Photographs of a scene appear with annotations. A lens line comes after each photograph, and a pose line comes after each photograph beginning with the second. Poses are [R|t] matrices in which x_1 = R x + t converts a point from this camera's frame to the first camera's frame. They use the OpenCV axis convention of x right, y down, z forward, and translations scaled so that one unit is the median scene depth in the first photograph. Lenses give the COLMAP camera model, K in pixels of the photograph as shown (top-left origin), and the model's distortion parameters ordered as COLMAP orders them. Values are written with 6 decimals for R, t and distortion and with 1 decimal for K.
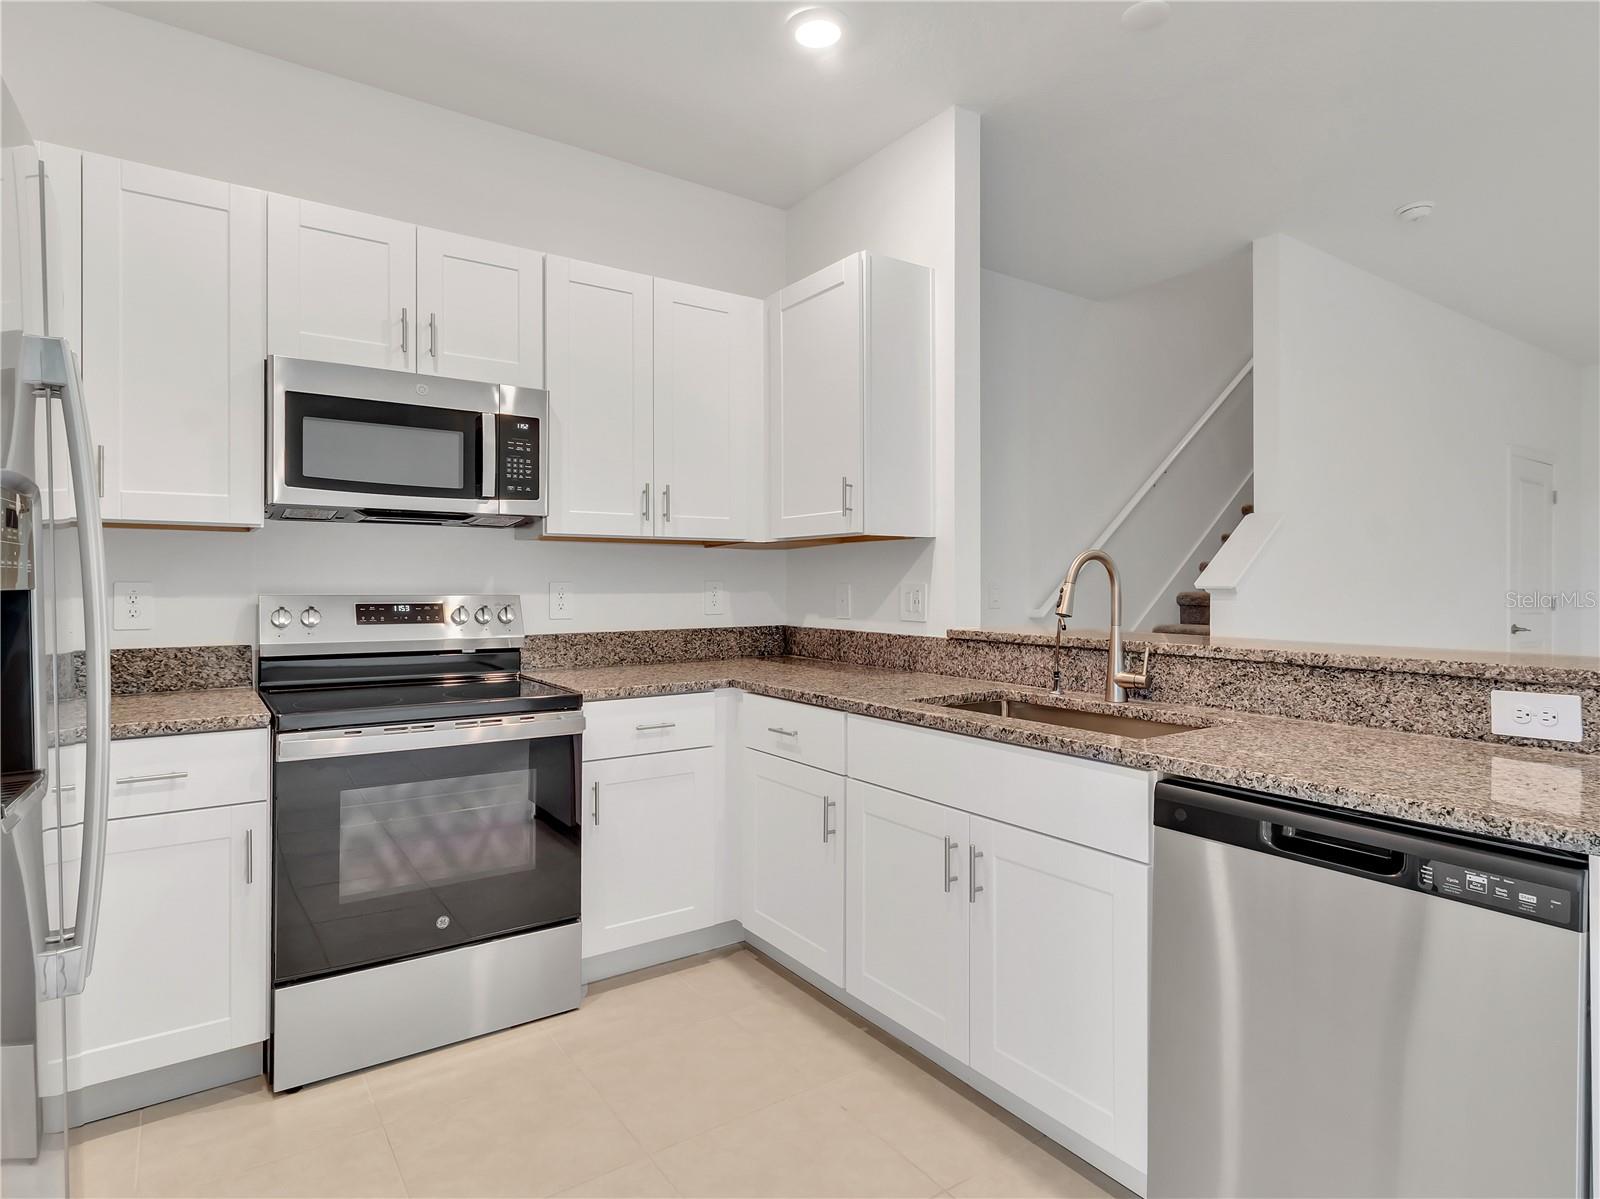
lens RADIAL K [[866.9, 0, 799.1], [0, 866.9, 584.1], [0, 0, 1]] dist [0.001171, 0.000435]
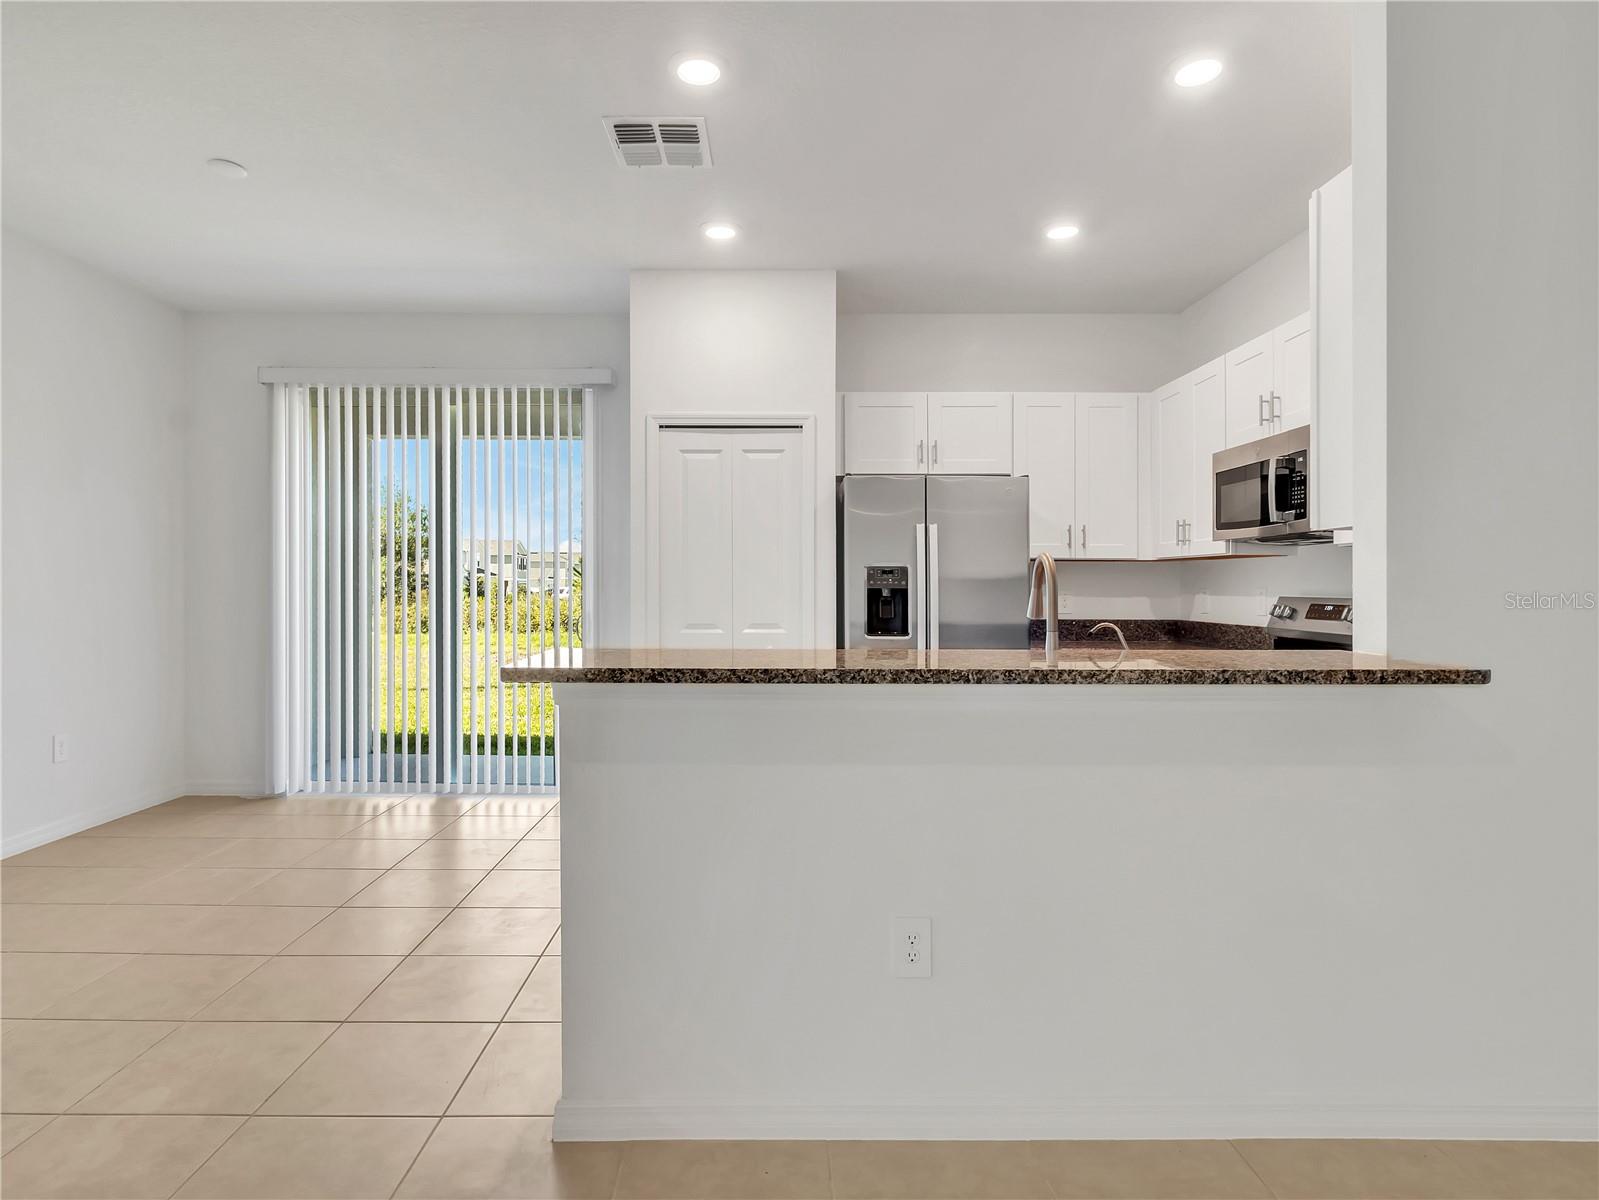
lens RADIAL K [[892.4, 0, 763.7], [0, 892.4, 586.3], [0, 0, 1]] dist [0.000445, 0.000016]
pose [[-0.576058, -0.001561, -0.817408, 1.113714], [-0.005134, 0.999985, 0.001709, -0.003112], [0.817393, 0.005181, -0.576057, 1.087446]]
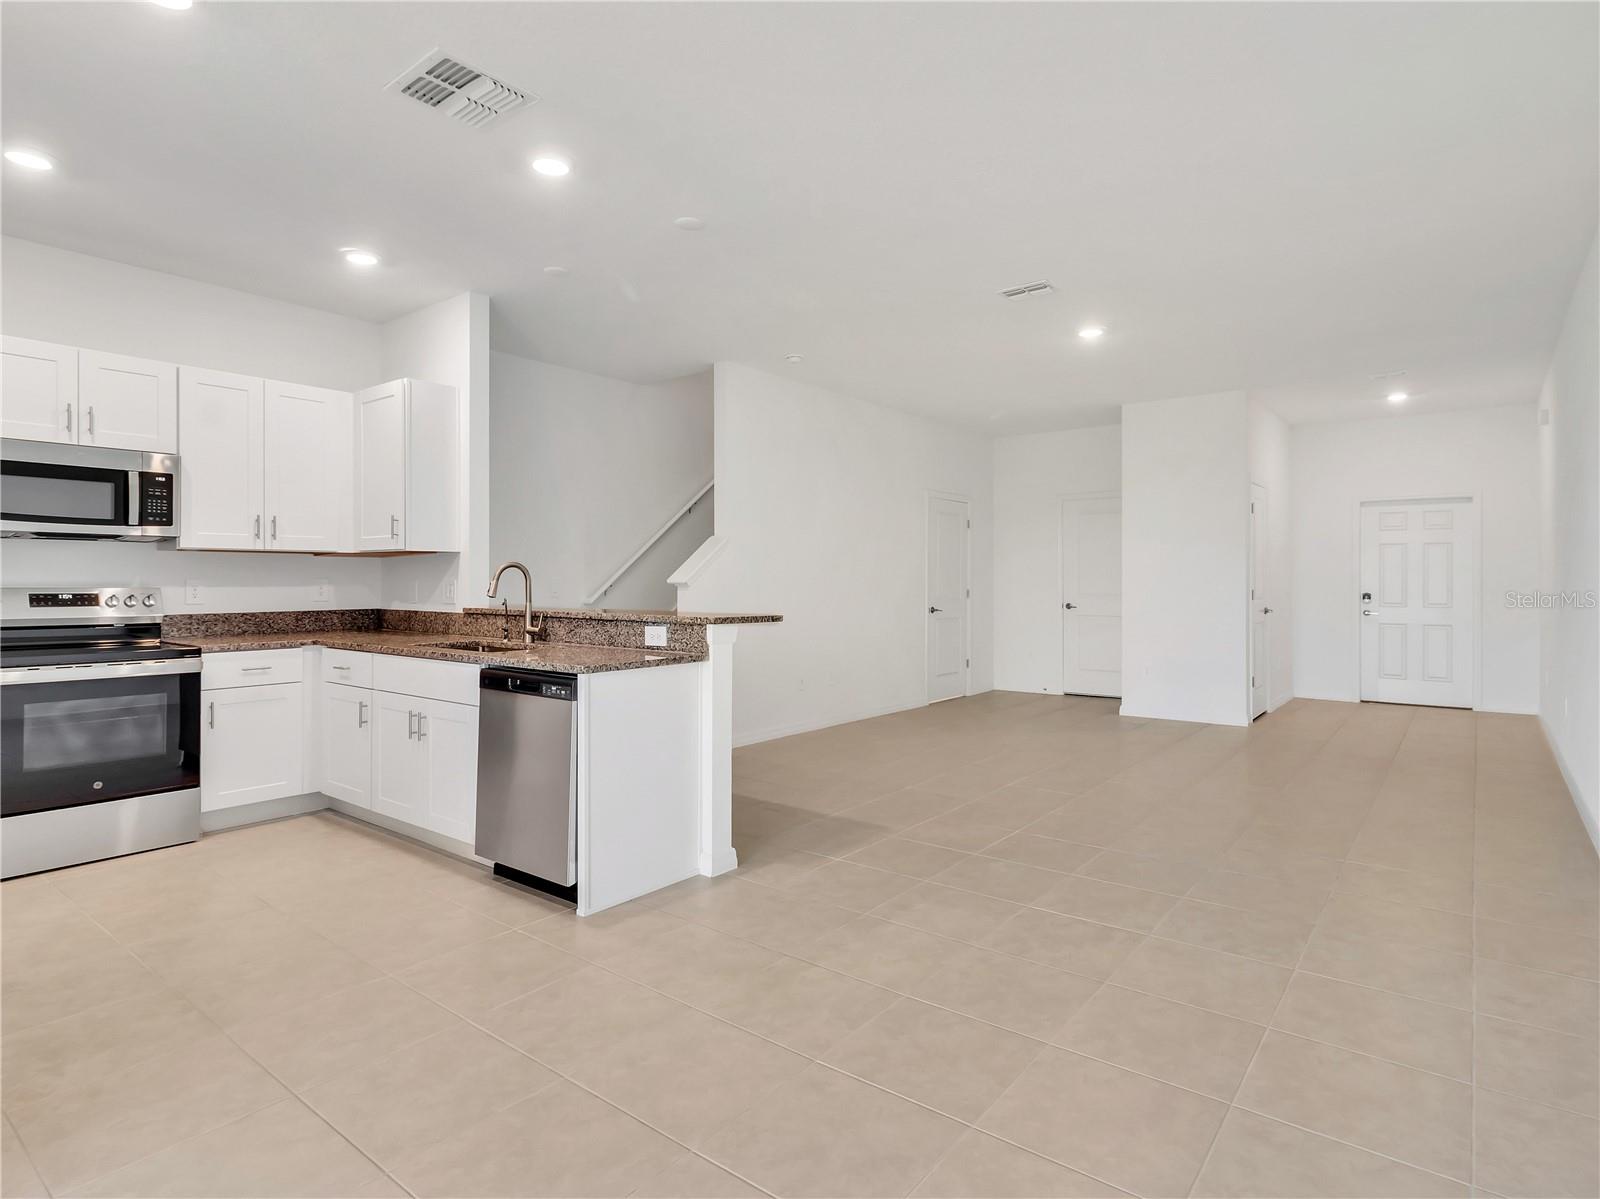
lens RADIAL K [[843.3, 0, 799.8], [0, 843.3, 578.6], [0, 0, 1]] dist [-0.002121, 0.000952]
pose [[0.954123, 0.000765, 0.299415, 0.319565], [0.000040, 0.999996, -0.002683, 0.000914], [-0.299416, 0.002572, 0.954119, -0.775622]]
